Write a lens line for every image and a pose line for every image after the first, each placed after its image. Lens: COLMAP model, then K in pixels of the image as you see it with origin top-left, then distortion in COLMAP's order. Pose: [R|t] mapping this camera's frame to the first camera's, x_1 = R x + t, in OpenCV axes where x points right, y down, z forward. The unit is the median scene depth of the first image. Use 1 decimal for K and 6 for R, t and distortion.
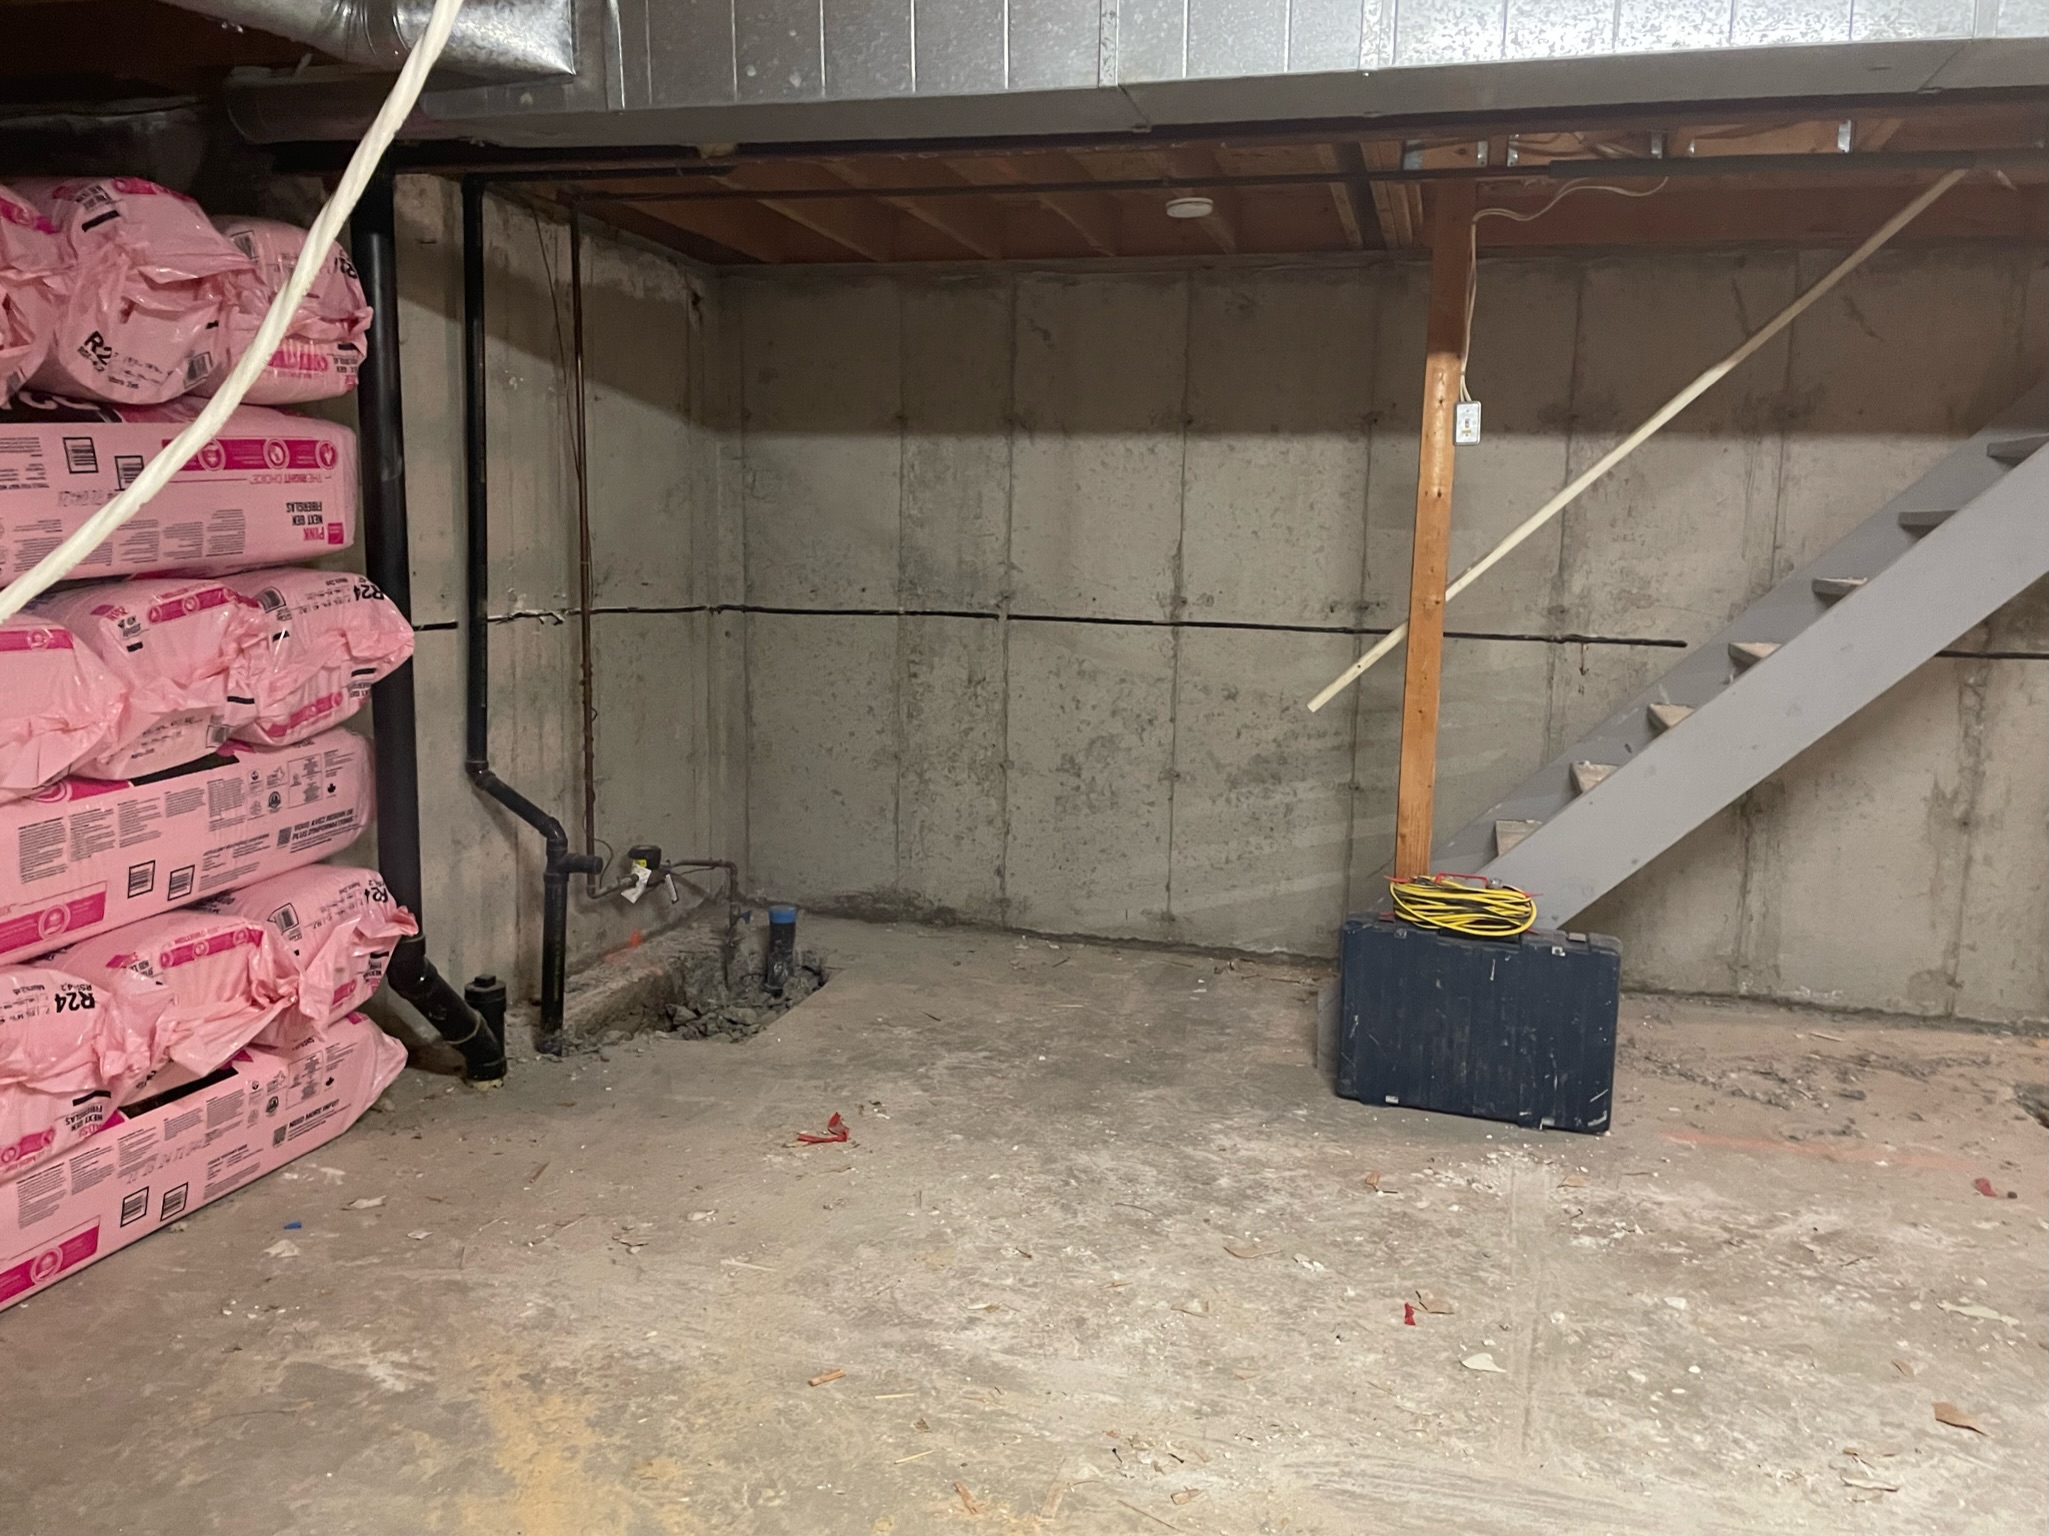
lens RADIAL K [[1543.2, 0, 1027.3], [0, 1543.2, 745.6], [0, 0, 1]] dist [0.096946, -0.124665]
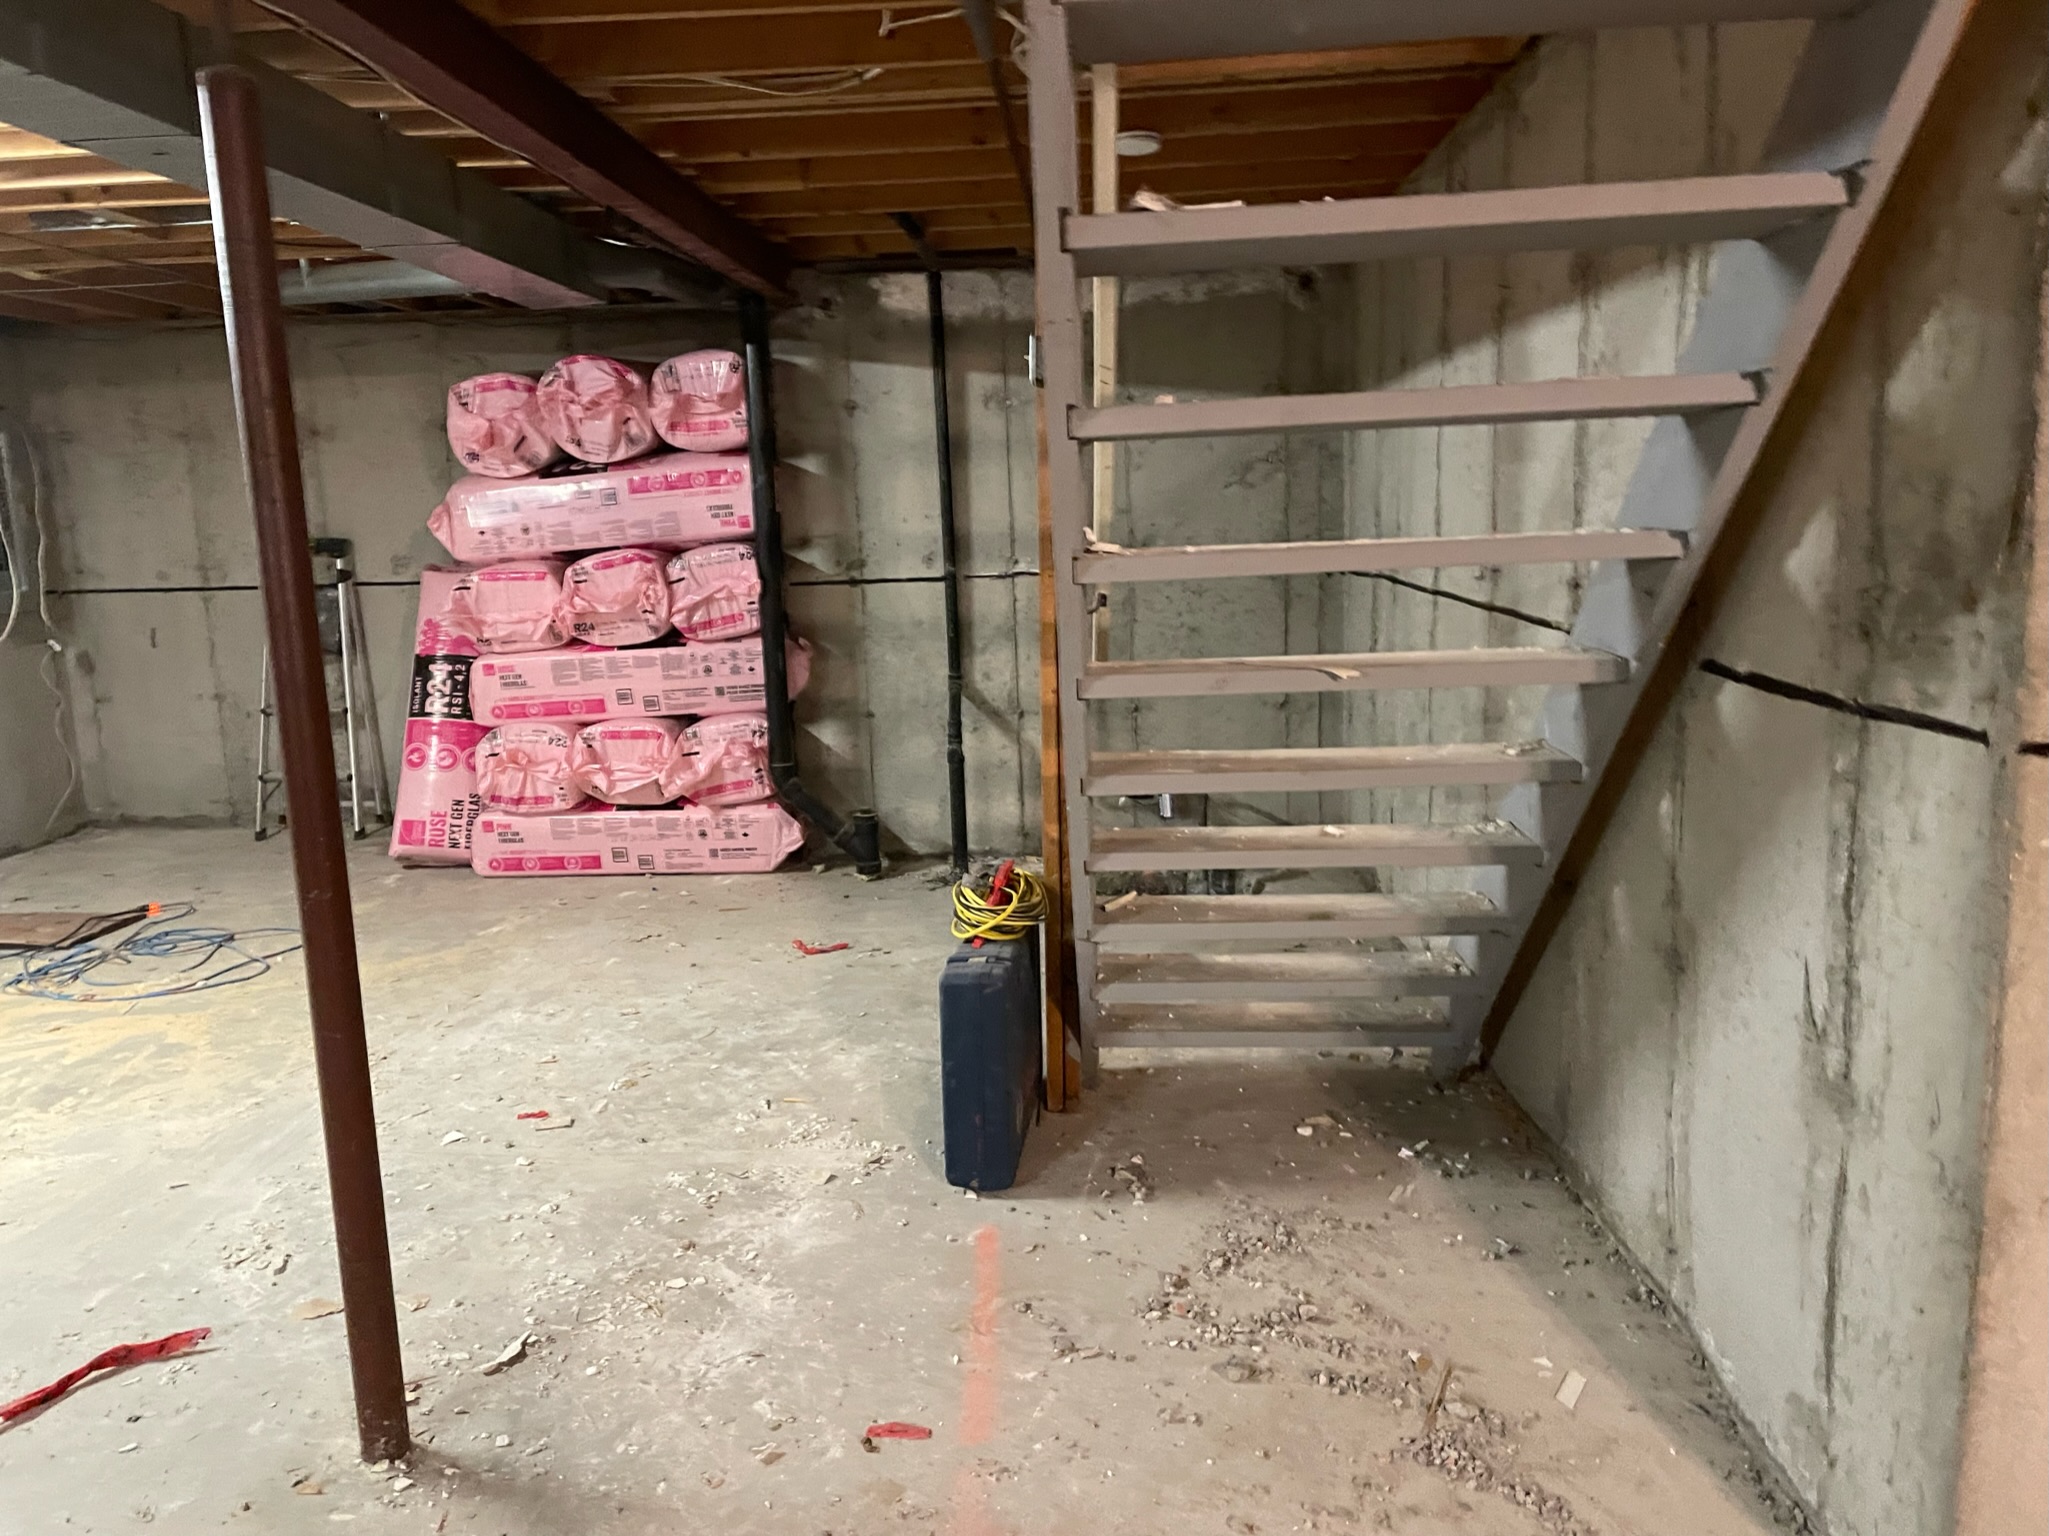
lens RADIAL K [[1537.8, 0, 1010.4], [0, 1537.8, 769.3], [0, 0, 1]] dist [0.102314, -0.128380]
pose [[0.202986, 0.136560, -0.969612, 1.372132], [-0.096255, 0.988214, 0.119029, -0.100023], [0.974439, 0.069169, 0.213738, 0.973803]]
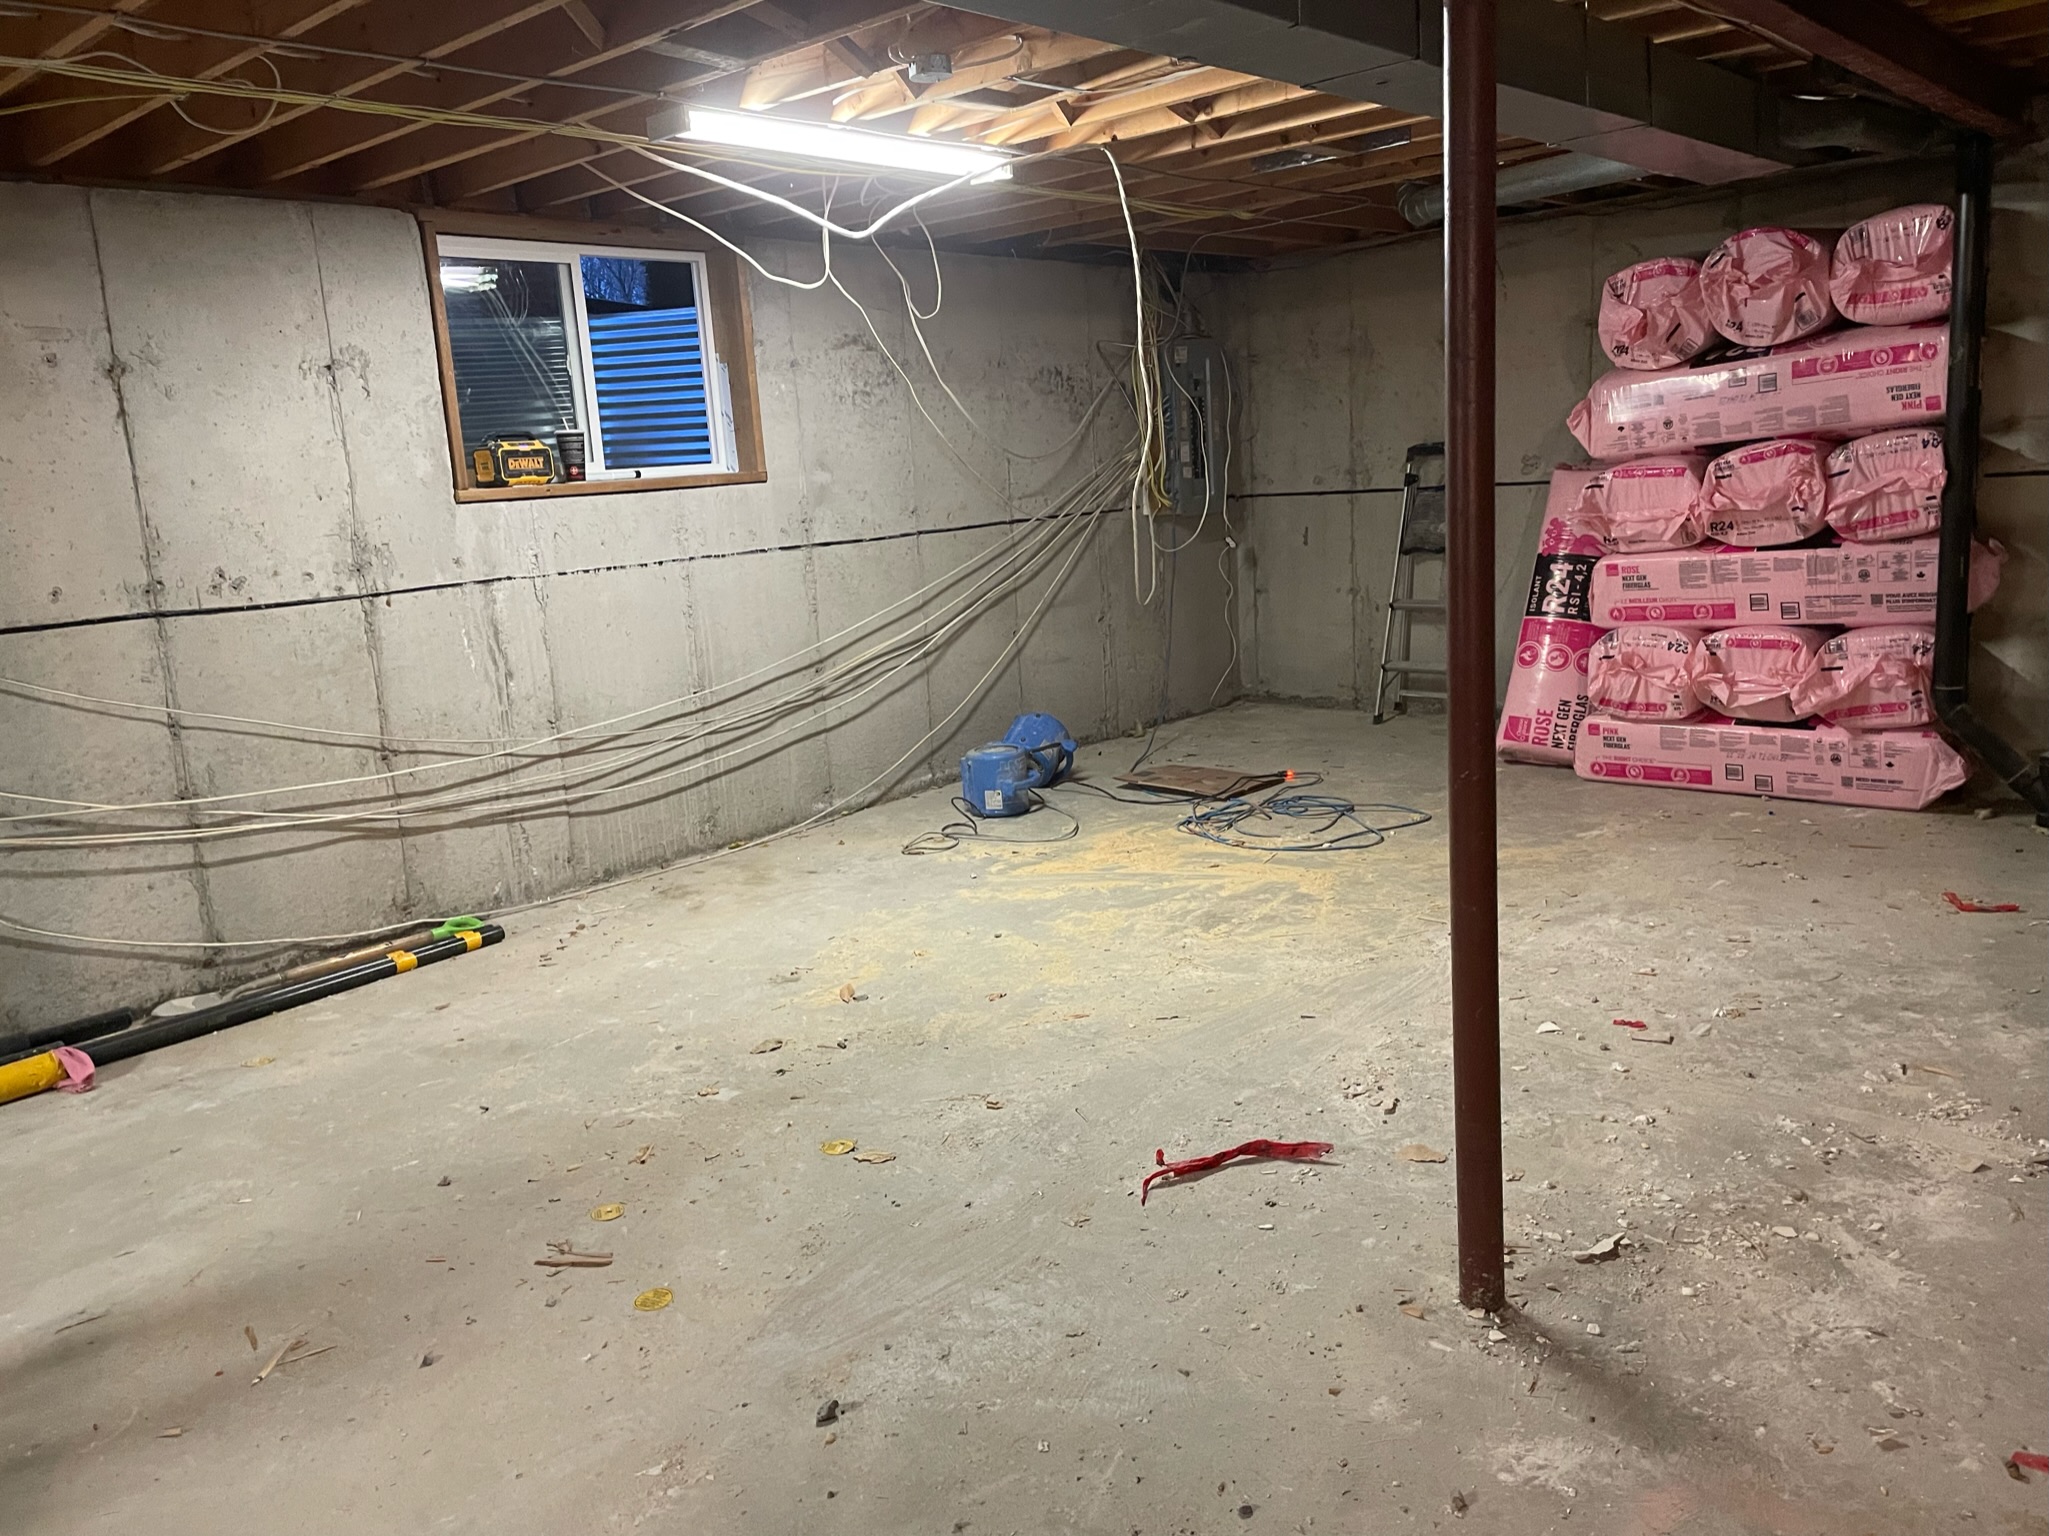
lens RADIAL K [[1537.8, 0, 1010.4], [0, 1537.8, 769.3], [0, 0, 1]] dist [0.102314, -0.128380]
pose [[-0.452583, 0.182055, -0.872940, 1.385193], [-0.067173, 0.969195, 0.236956, -0.095875], [0.889189, 0.165880, -0.426412, 0.946325]]
